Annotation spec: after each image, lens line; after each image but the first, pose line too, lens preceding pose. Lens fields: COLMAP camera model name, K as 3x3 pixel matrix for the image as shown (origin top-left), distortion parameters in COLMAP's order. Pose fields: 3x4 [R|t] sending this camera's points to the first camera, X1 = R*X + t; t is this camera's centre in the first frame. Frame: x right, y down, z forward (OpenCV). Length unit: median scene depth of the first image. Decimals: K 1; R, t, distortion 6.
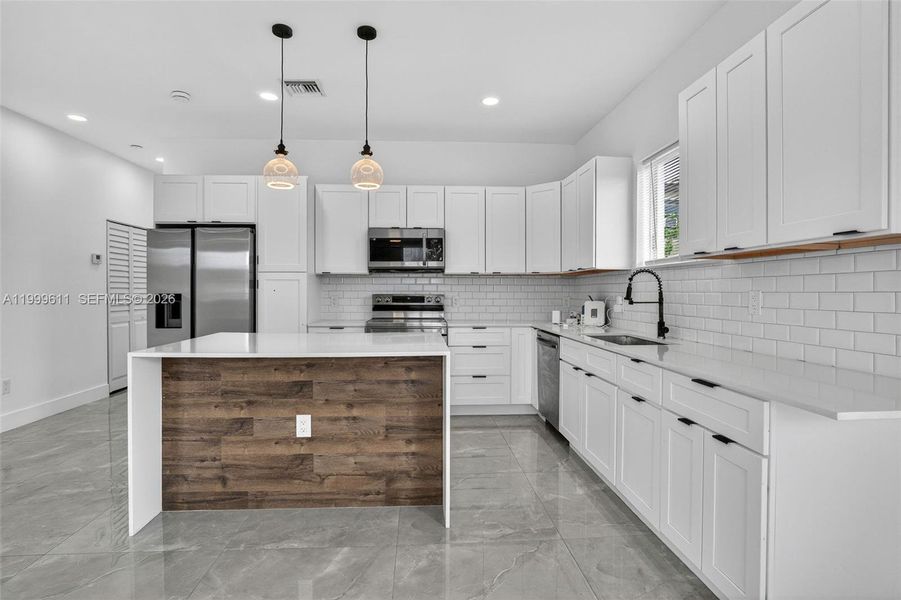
lens RADIAL K [[441.9, 0, 446.3], [0, 441.9, 292.8], [0, 0, 1]] dist [-0.037745, 0.010981]
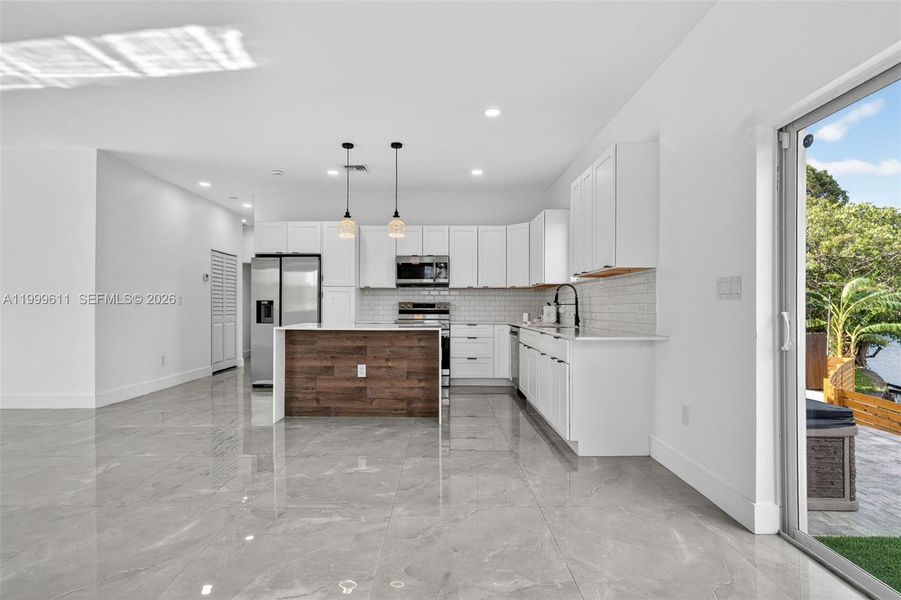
lens RADIAL K [[441.9, 0, 443.6], [0, 441.9, 309.5], [0, 0, 1]] dist [-0.037745, 0.010981]
pose [[0.998257, 0.002476, -0.058960, 0.095556], [-0.002440, 0.999997, 0.000668, 0.040558], [0.058962, -0.000523, 0.998260, -0.644303]]
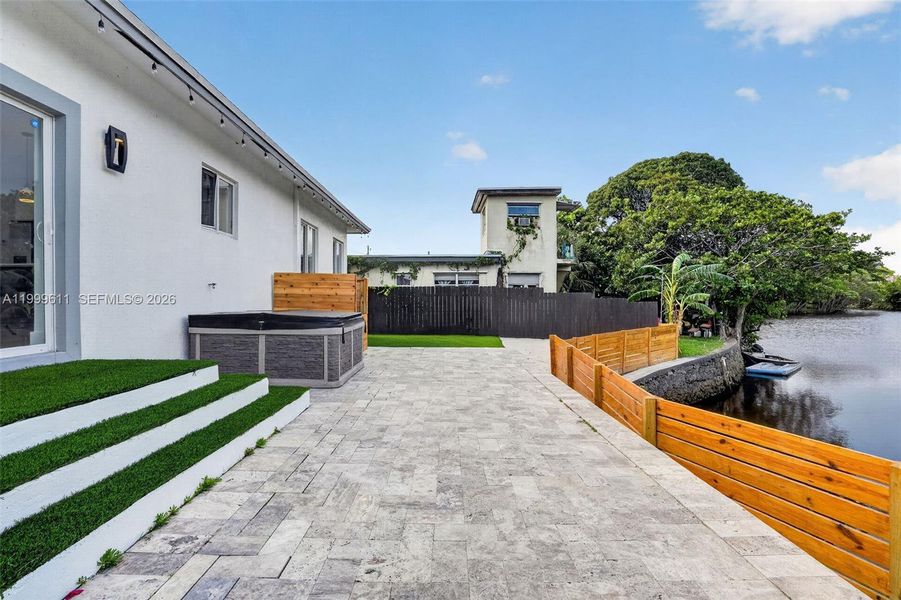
lens RADIAL K [[441.9, 0, 448.8], [0, 441.9, 293.8], [0, 0, 1]] dist [-0.037745, 0.010981]
pose [[0.999015, -0.001229, -0.044364, 1.827400], [0.000624, 0.999907, -0.013641, 0.267382], [0.044376, 0.013600, 0.998922, -1.081638]]
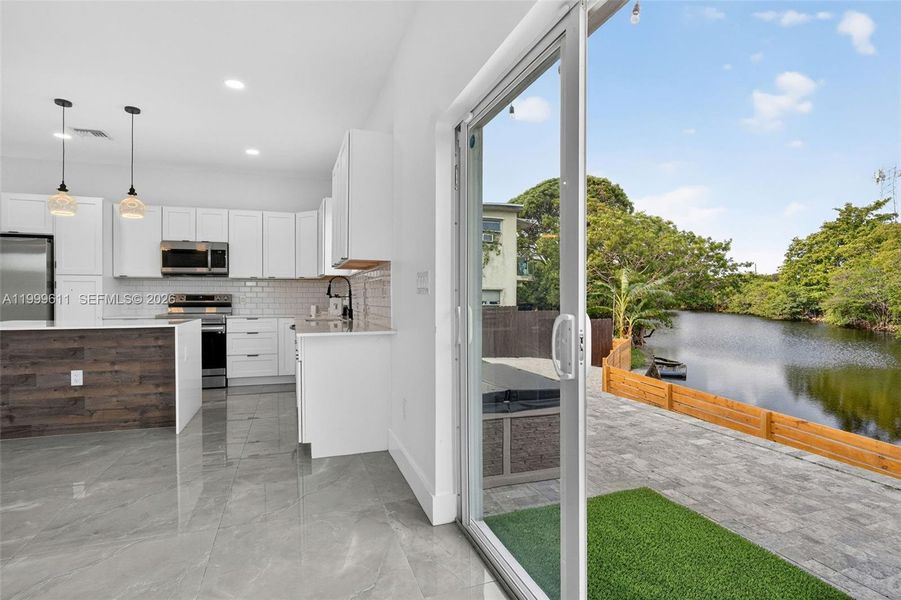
lens RADIAL K [[441.9, 0, 446.3], [0, 441.9, 299.1], [0, 0, 1]] dist [-0.037745, 0.010981]
pose [[0.961775, -0.001127, 0.273839, 0.389959], [0.001461, 0.999998, -0.001014, 0.032708], [-0.273837, 0.001375, 0.961775, -0.611451]]
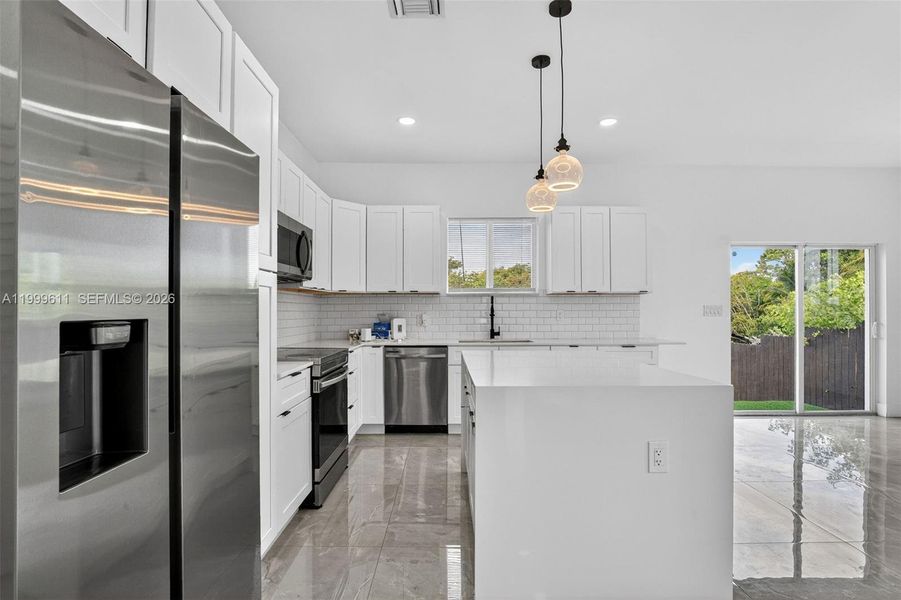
lens RADIAL K [[441.9, 0, 448.0], [0, 441.9, 299.6], [0, 0, 1]] dist [-0.037745, 0.010981]
pose [[0.063307, 0.023997, 0.997706, -1.128162], [0.003127, 0.999701, -0.024243, -0.003487], [-0.997989, 0.004655, 0.063213, 1.060450]]
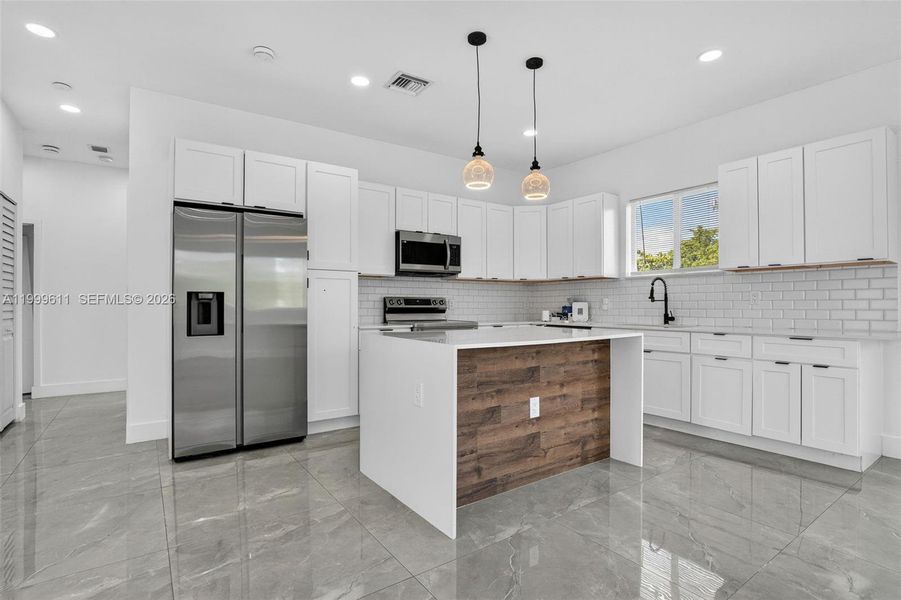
lens RADIAL K [[441.9, 0, 449.3], [0, 441.9, 302.3], [0, 0, 1]] dist [-0.037745, 0.010981]
pose [[0.852836, 0.002164, 0.522175, -0.889289], [0.002738, 0.999959, -0.008616, 0.038433], [-0.522172, 0.008778, 0.852795, 0.131835]]
